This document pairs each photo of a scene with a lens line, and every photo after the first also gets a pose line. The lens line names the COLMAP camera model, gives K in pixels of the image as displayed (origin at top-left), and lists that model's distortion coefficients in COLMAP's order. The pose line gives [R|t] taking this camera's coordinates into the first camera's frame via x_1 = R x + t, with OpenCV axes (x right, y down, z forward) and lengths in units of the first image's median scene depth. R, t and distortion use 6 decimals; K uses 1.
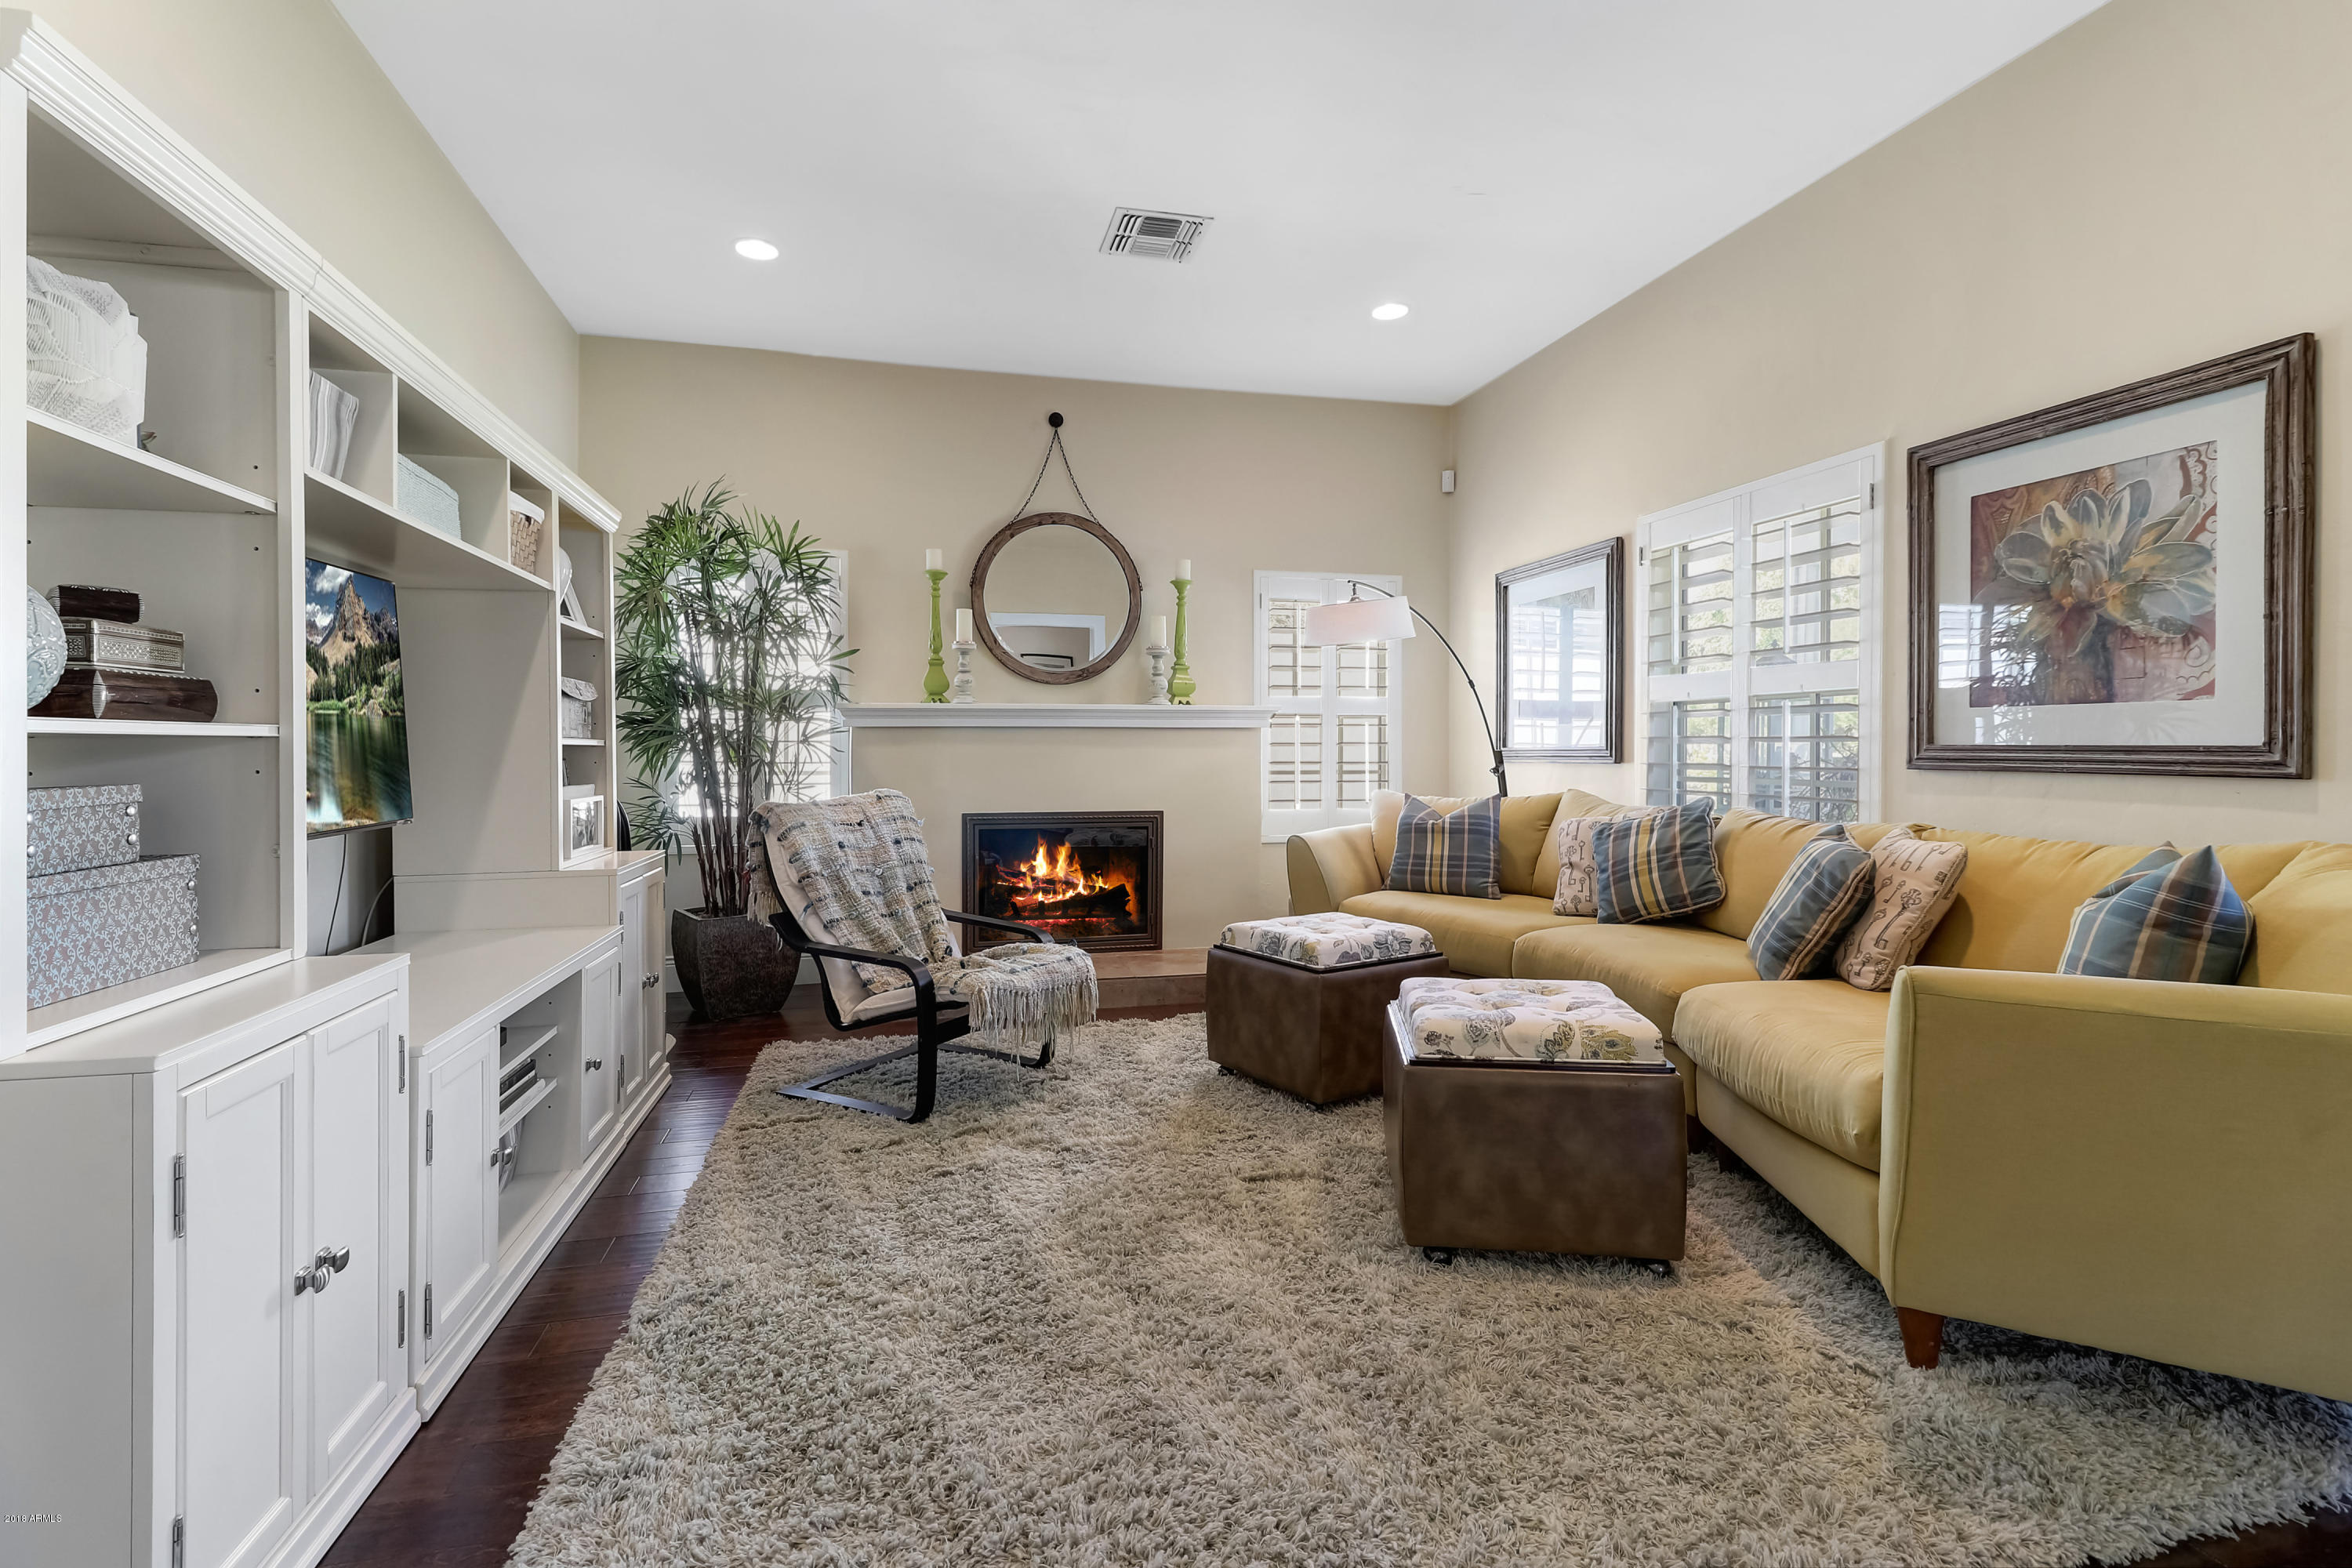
lens RADIAL K [[1107.4, 0, 1137.6], [0, 1107.4, 765.0], [0, 0, 1]] dist [0.000733, -0.003868]
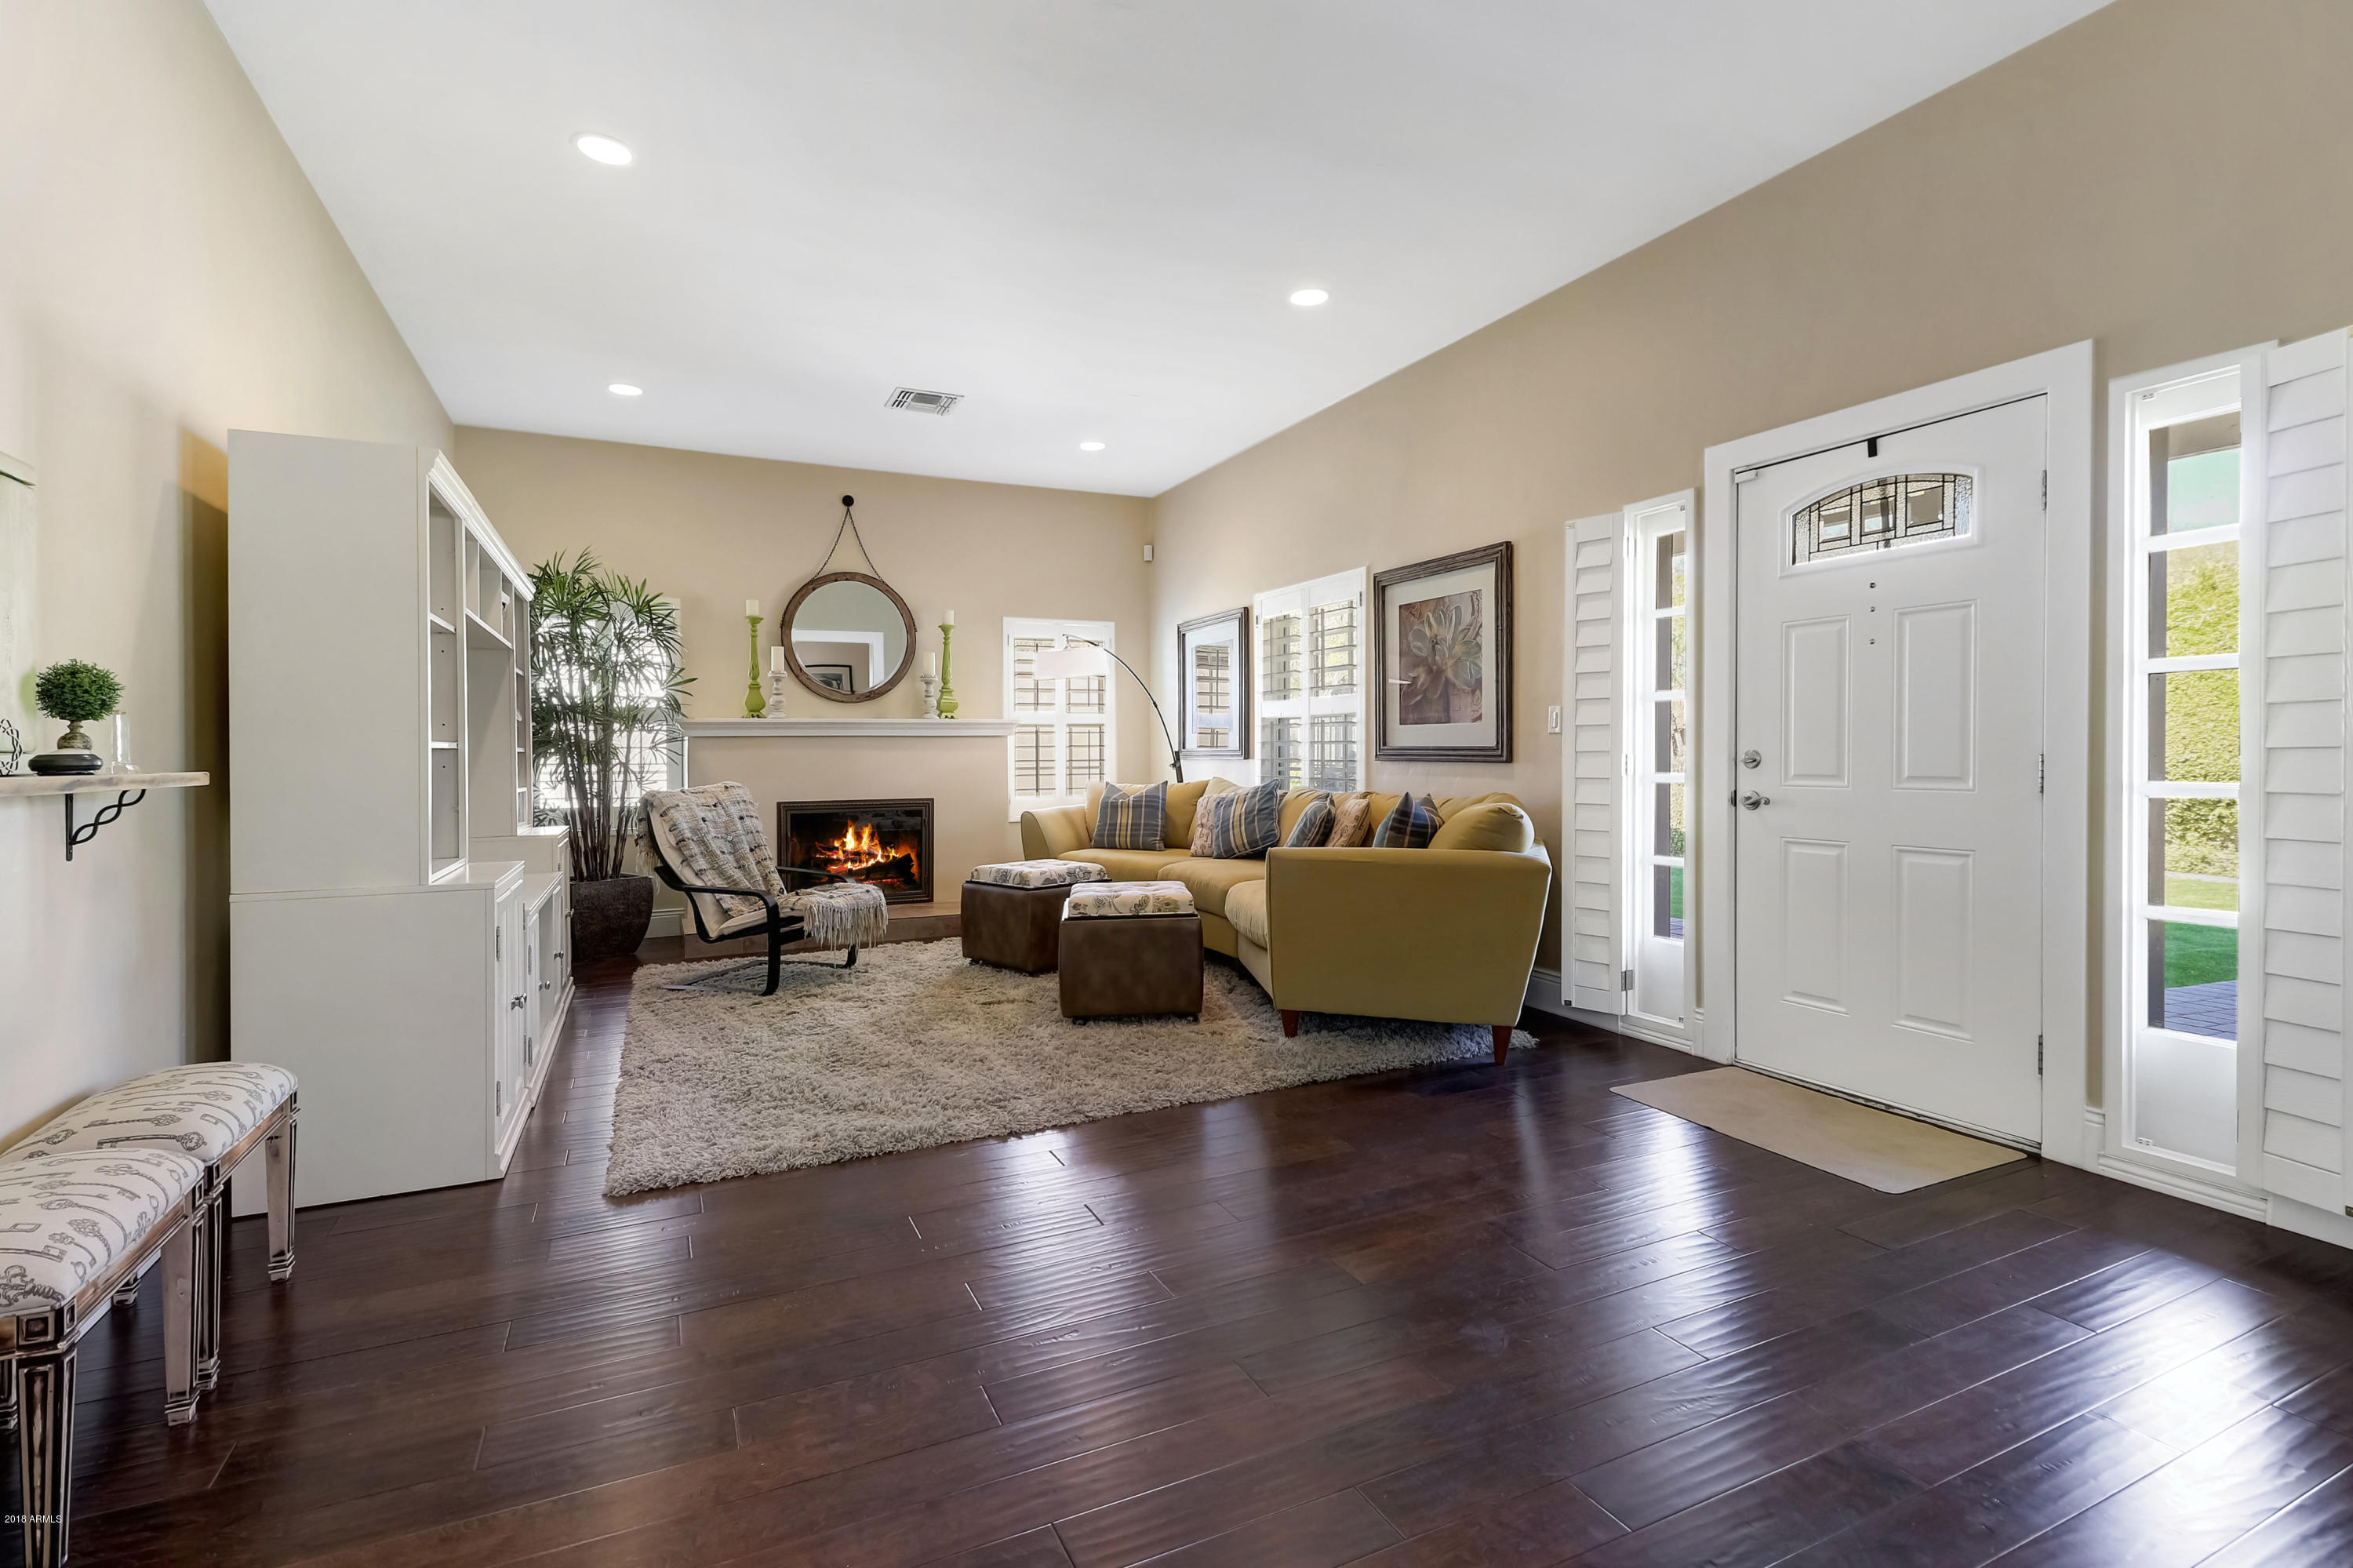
lens RADIAL K [[1107.9, 0, 1176.8], [0, 1107.9, 743.7], [0, 0, 1]] dist [0.000733, -0.003868]
pose [[0.973125, -0.005714, 0.230206, 0.001710], [0.010604, 0.999744, -0.020011, 0.007910], [-0.230033, 0.021914, 0.972936, -0.534260]]
